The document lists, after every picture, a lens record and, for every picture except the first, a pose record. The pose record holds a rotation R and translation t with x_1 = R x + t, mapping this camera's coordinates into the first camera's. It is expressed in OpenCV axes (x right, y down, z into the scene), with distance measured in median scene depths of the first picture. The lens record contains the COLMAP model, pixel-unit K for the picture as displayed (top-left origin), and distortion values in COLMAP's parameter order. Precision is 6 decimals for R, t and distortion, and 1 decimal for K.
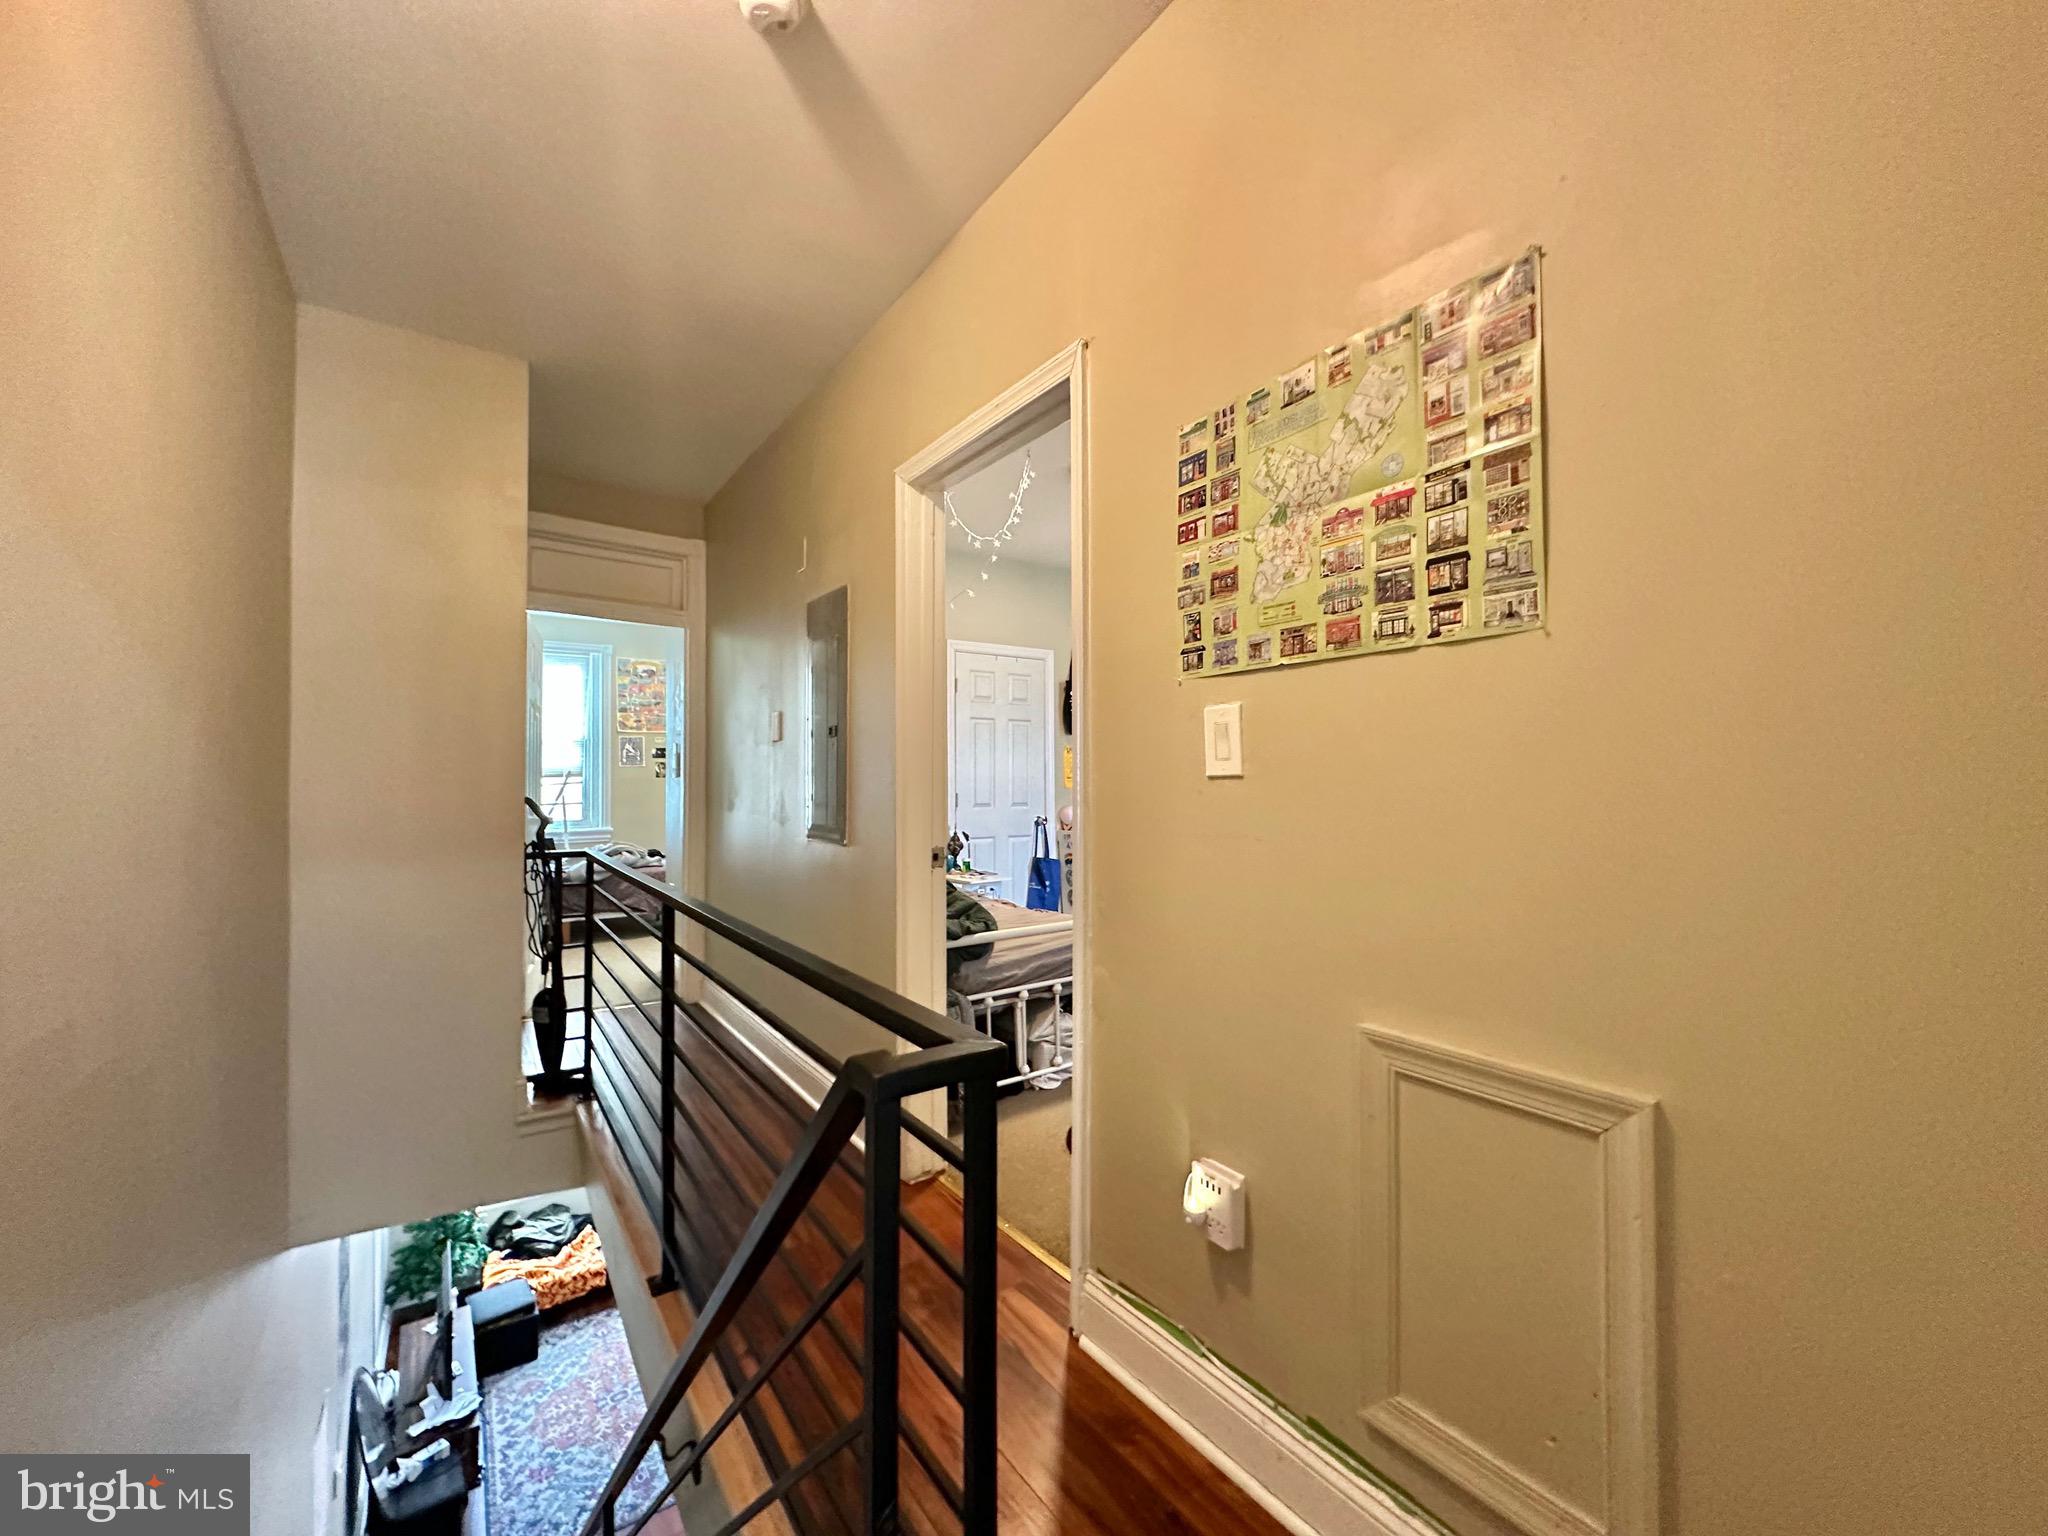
lens RADIAL K [[816.2, 0, 1022.5], [0, 816.2, 777.3], [0, 0, 1]] dist [-0.002691, 0.000159]
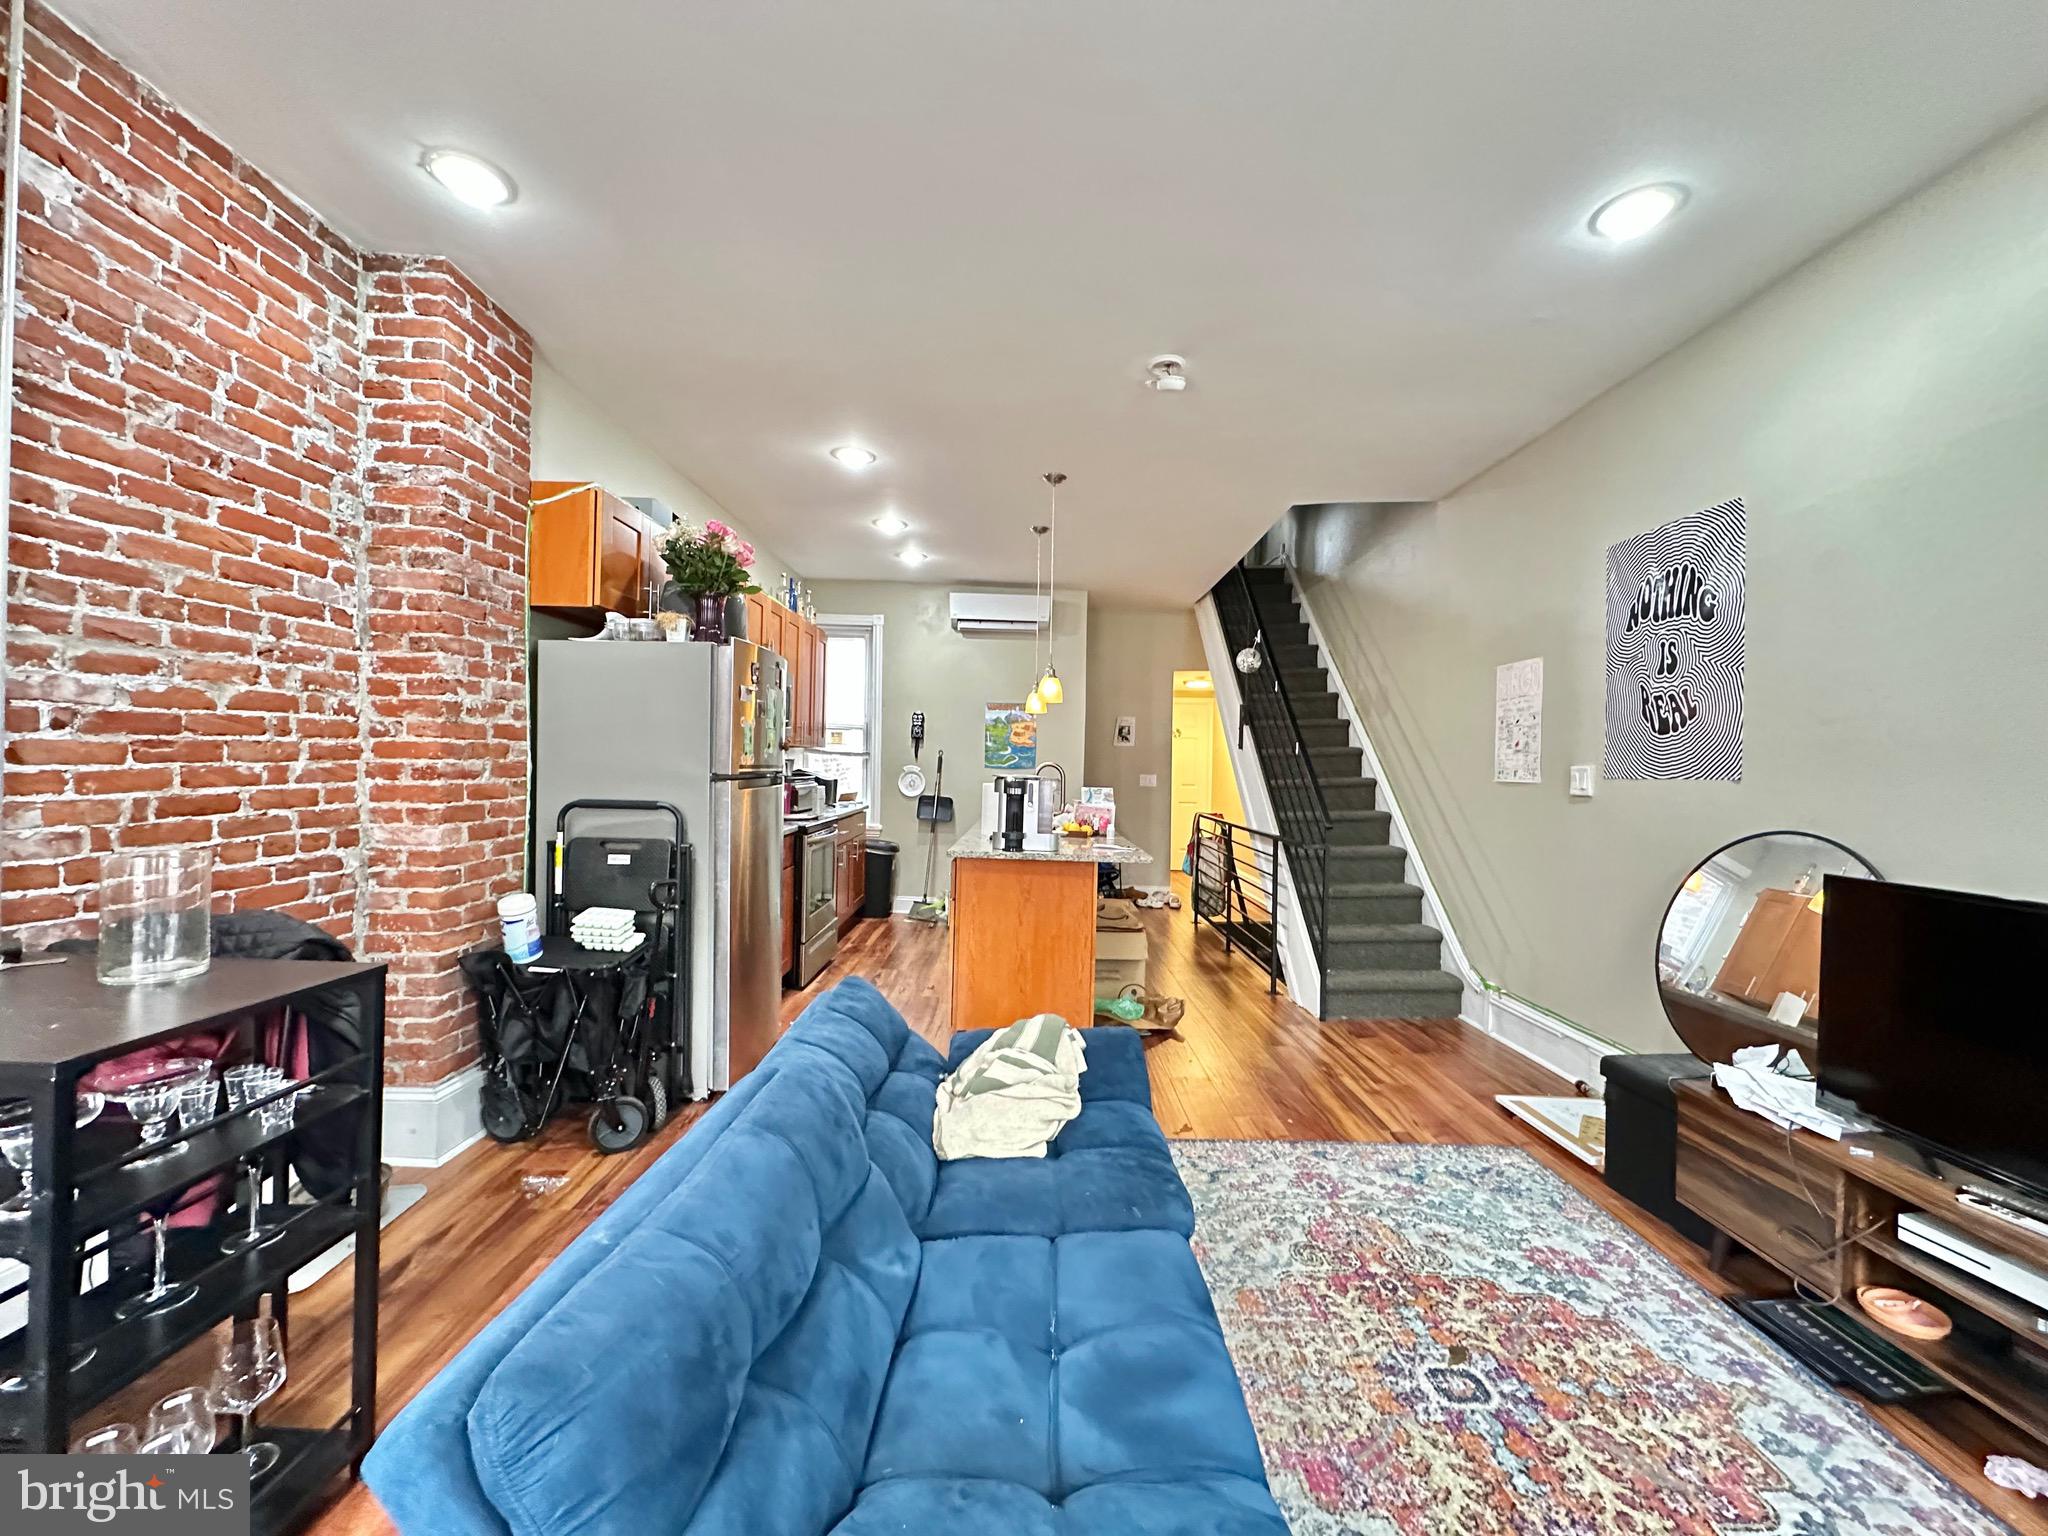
lens RADIAL K [[816.2, 0, 1023.5], [0, 816.2, 766.8], [0, 0, 1]] dist [-0.002691, 0.000159]
pose [[-0.819376, -0.012073, 0.573129, -0.458466], [-0.018503, 0.999814, -0.005392, 0.460318], [-0.572958, -0.015023, -0.819447, 1.155146]]
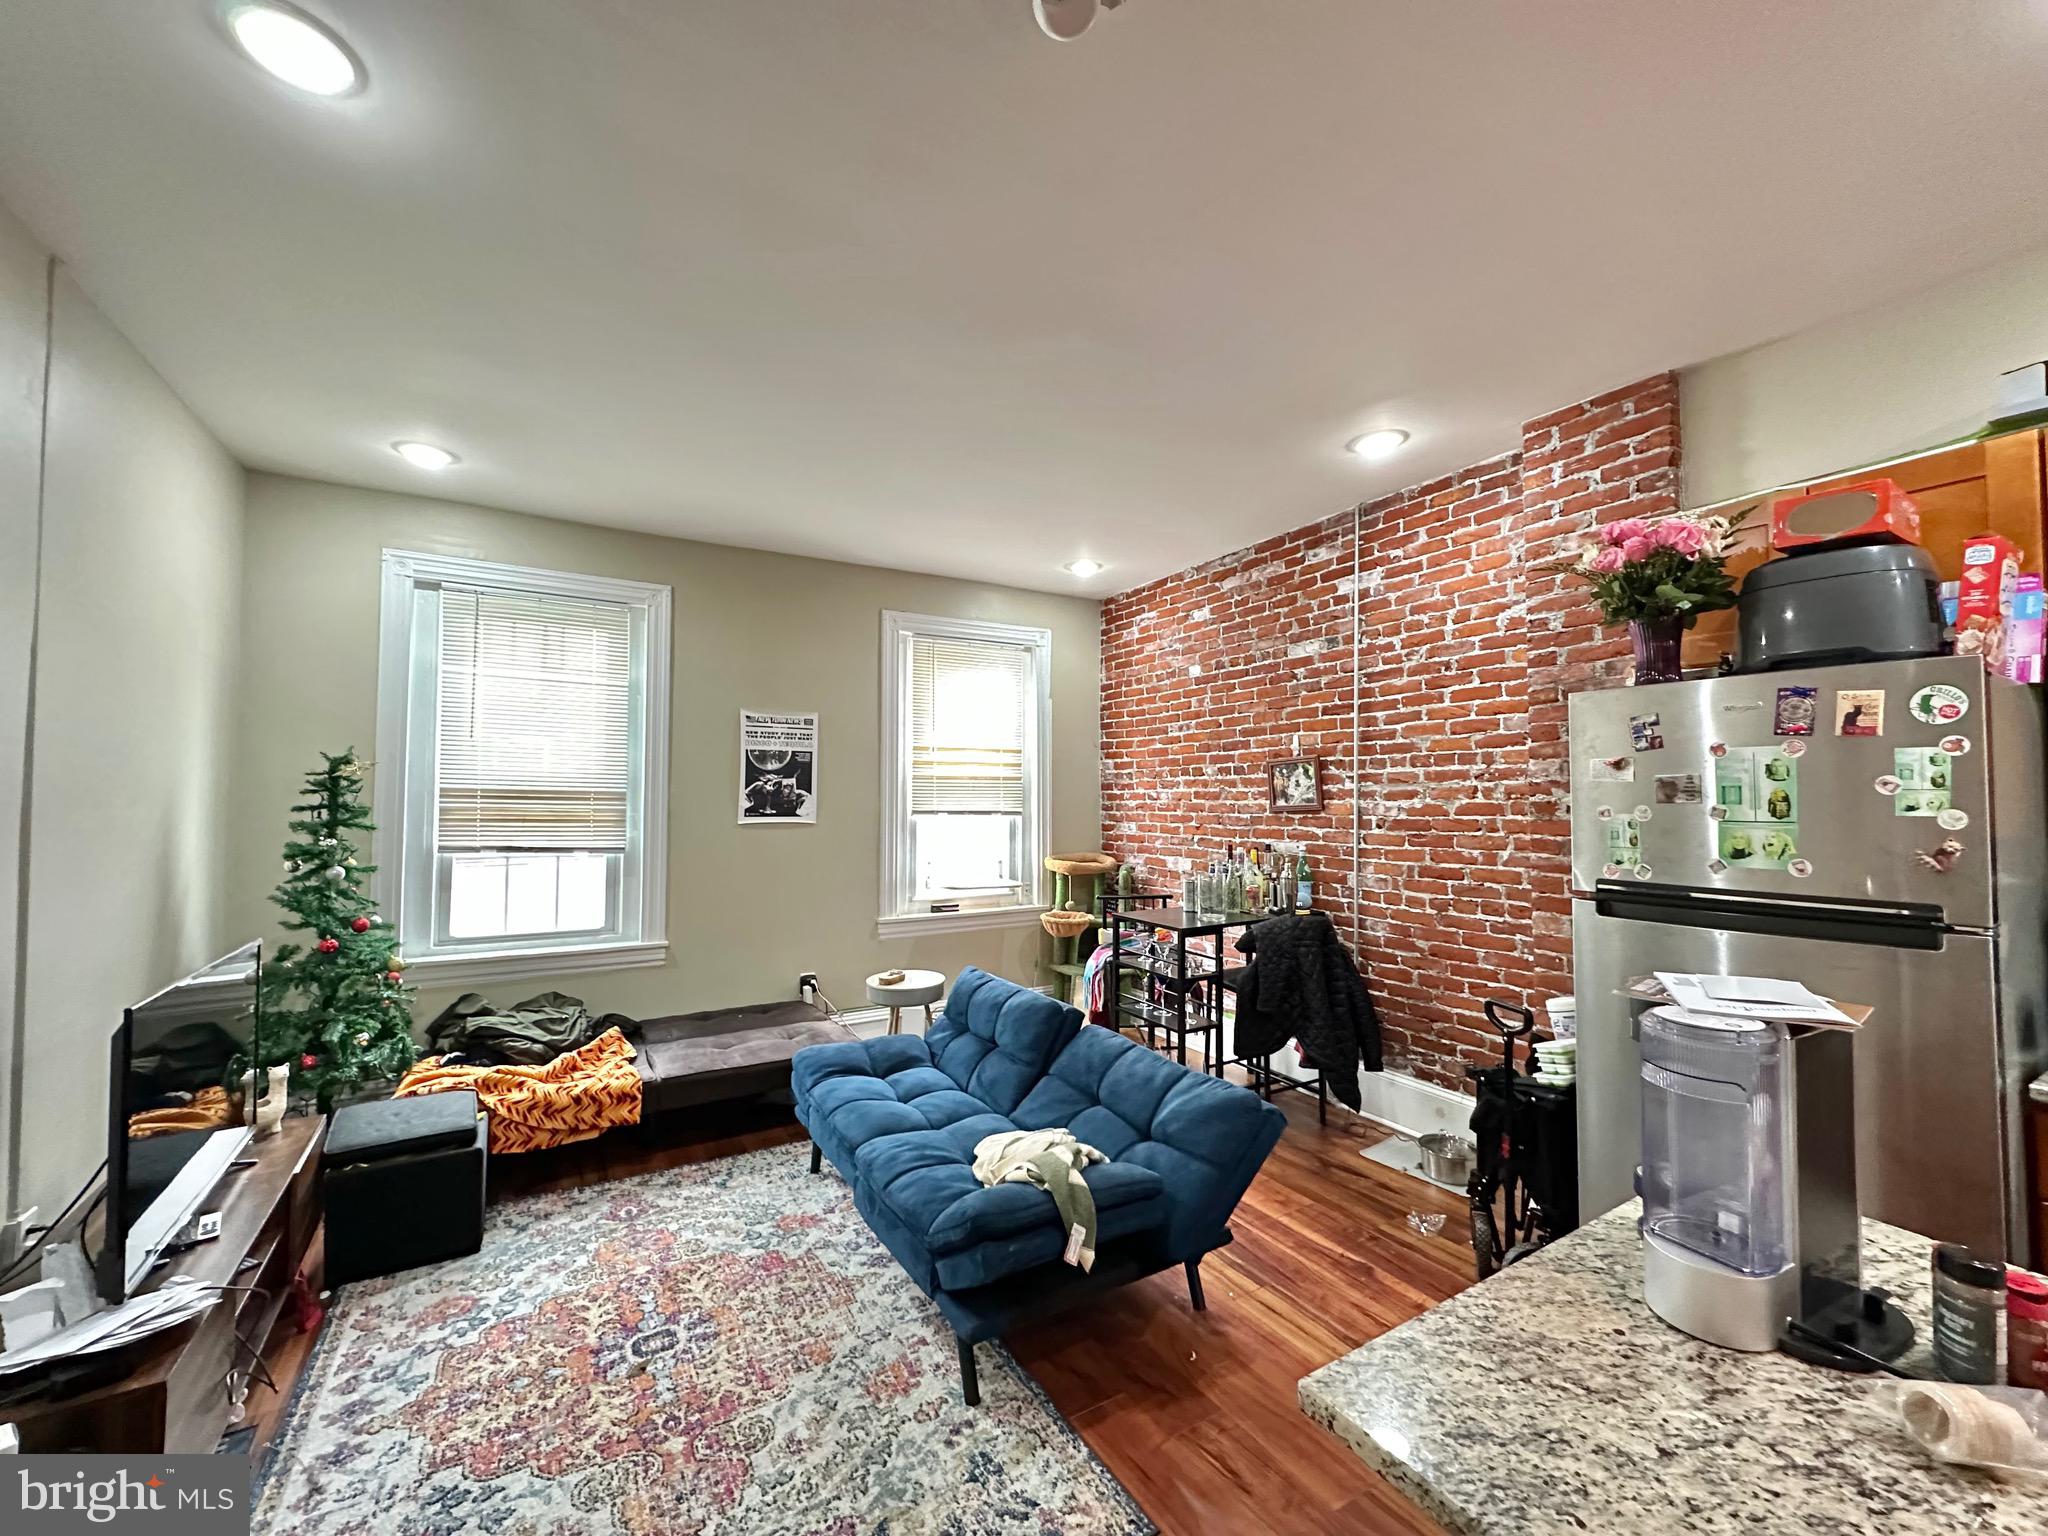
lens RADIAL K [[816.2, 0, 1023.8], [0, 816.2, 768.9], [0, 0, 1]] dist [-0.002691, 0.000159]
pose [[0.997233, 0.003109, -0.074270, -0.251481], [-0.005038, 0.999655, -0.025790, 0.426773], [0.074164, 0.026093, 0.996905, 0.532978]]
